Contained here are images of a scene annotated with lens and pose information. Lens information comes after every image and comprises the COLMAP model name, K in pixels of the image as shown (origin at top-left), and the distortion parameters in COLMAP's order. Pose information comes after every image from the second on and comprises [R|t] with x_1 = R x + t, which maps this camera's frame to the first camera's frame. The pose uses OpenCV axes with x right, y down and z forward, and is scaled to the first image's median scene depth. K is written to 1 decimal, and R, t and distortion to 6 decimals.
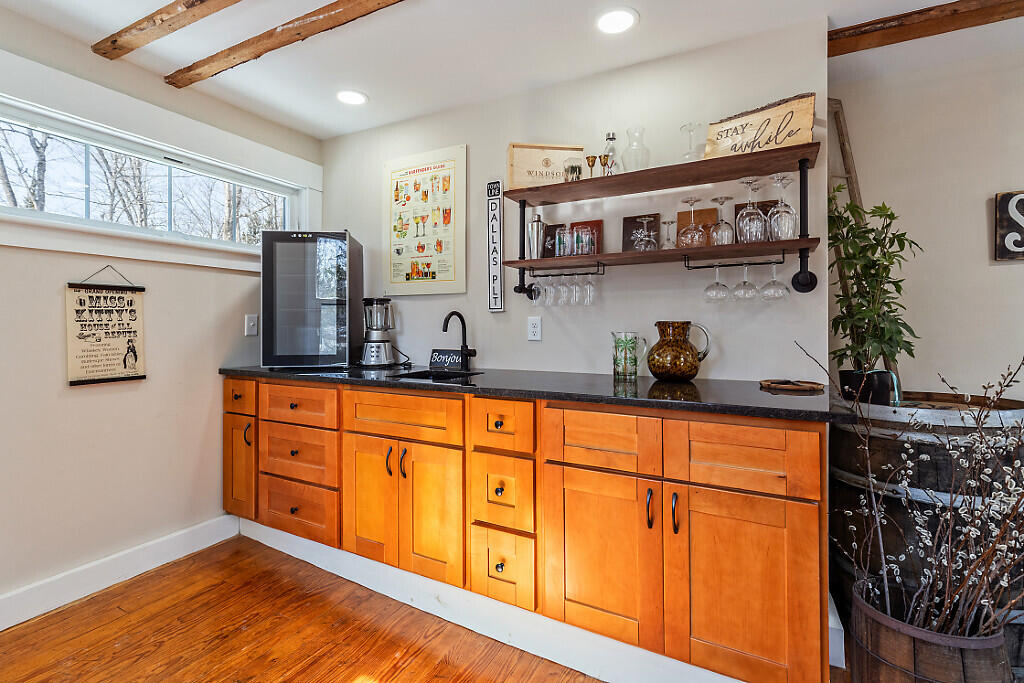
lens RADIAL K [[467.8, 0, 509.3], [0, 467.8, 321.8], [0, 0, 1]] dist [0.004369, -0.001113]
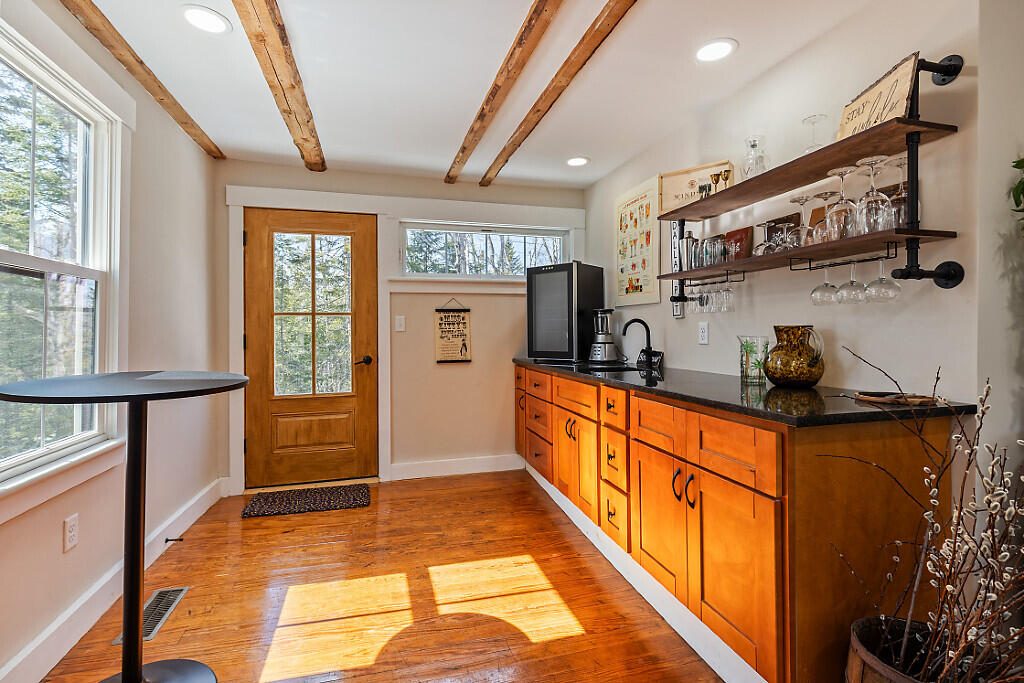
lens RADIAL K [[467.8, 0, 505.8], [0, 467.8, 329.3], [0, 0, 1]] dist [0.004369, -0.001113]
pose [[0.686811, -0.005628, -0.726814, 0.570435], [0.011187, 0.999933, 0.002828, -0.002502], [0.726750, -0.010073, 0.686828, -0.089027]]
